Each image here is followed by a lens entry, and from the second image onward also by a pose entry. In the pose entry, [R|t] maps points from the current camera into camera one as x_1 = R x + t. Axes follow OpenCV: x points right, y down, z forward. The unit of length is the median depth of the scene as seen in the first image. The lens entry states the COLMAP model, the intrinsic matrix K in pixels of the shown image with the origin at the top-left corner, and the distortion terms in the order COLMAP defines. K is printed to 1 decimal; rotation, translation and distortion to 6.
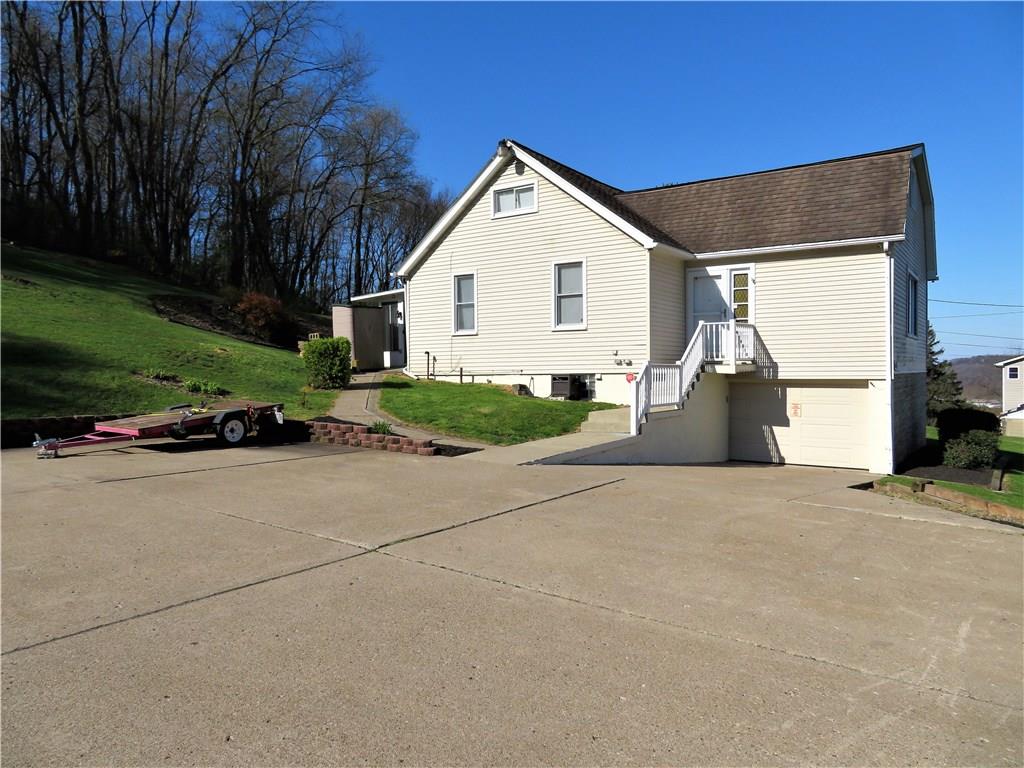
lens RADIAL K [[732.8, 0, 511.2], [0, 732.8, 381.3], [0, 0, 1]] dist [-0.014234, -0.000197]
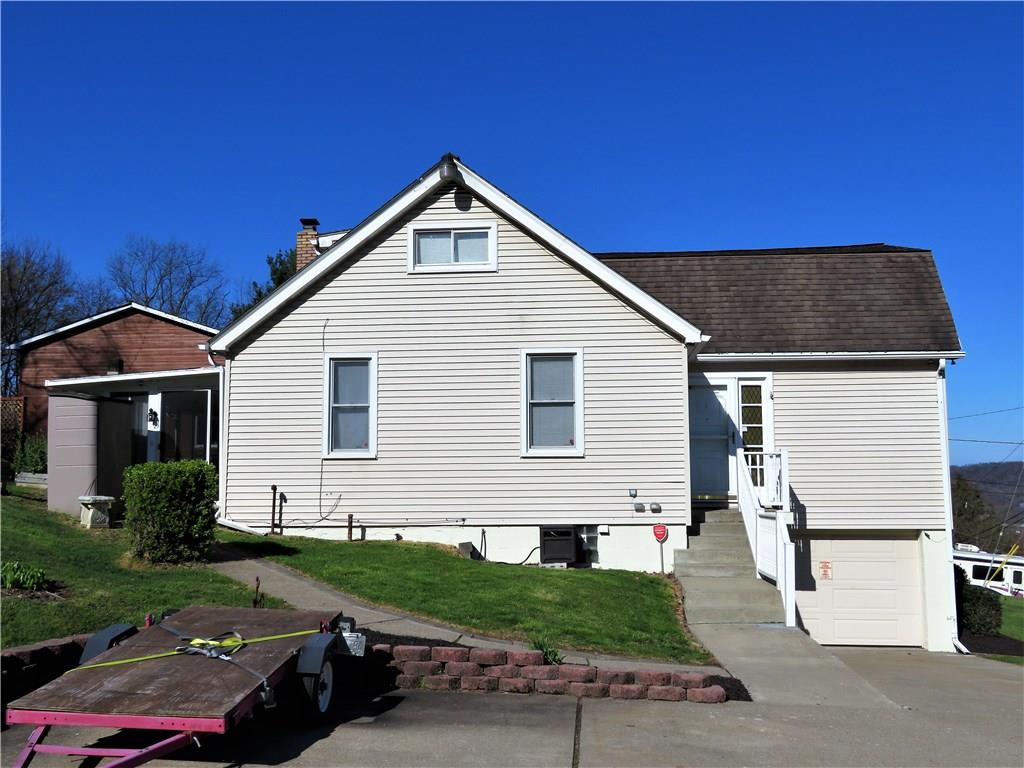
lens RADIAL K [[975.1, 0, 509.6], [0, 975.1, 387.0], [0, 0, 1]] dist [-0.005081, 0.000000]
pose [[0.866047, 0.056890, 0.496716, -0.385689], [0.004277, 0.992626, -0.121144, -0.026887], [-0.499945, 0.107041, 0.859417, 0.275485]]
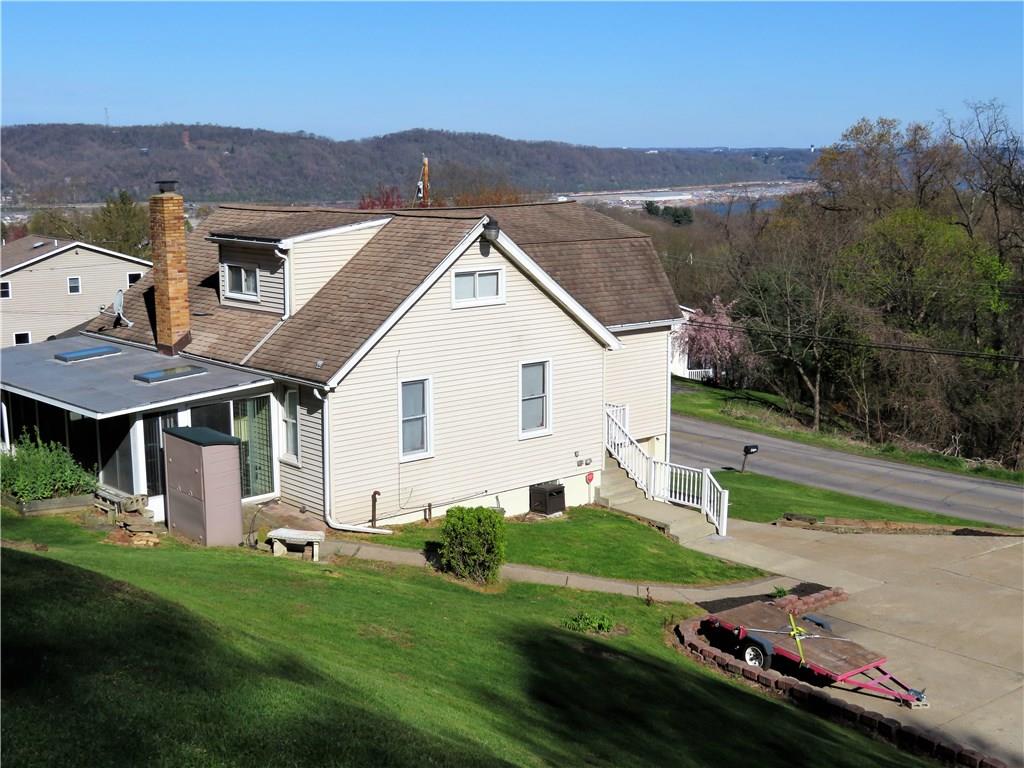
lens RADIAL K [[1366.1, 0, 513.1], [0, 1366.1, 384.8], [0, 0, 1]] dist [-0.023476, 0.000000]
pose [[0.237216, -0.157825, 0.958551, -1.529125], [0.013057, 0.987144, 0.159302, -0.401275], [-0.971369, -0.025273, 0.236227, 0.636134]]
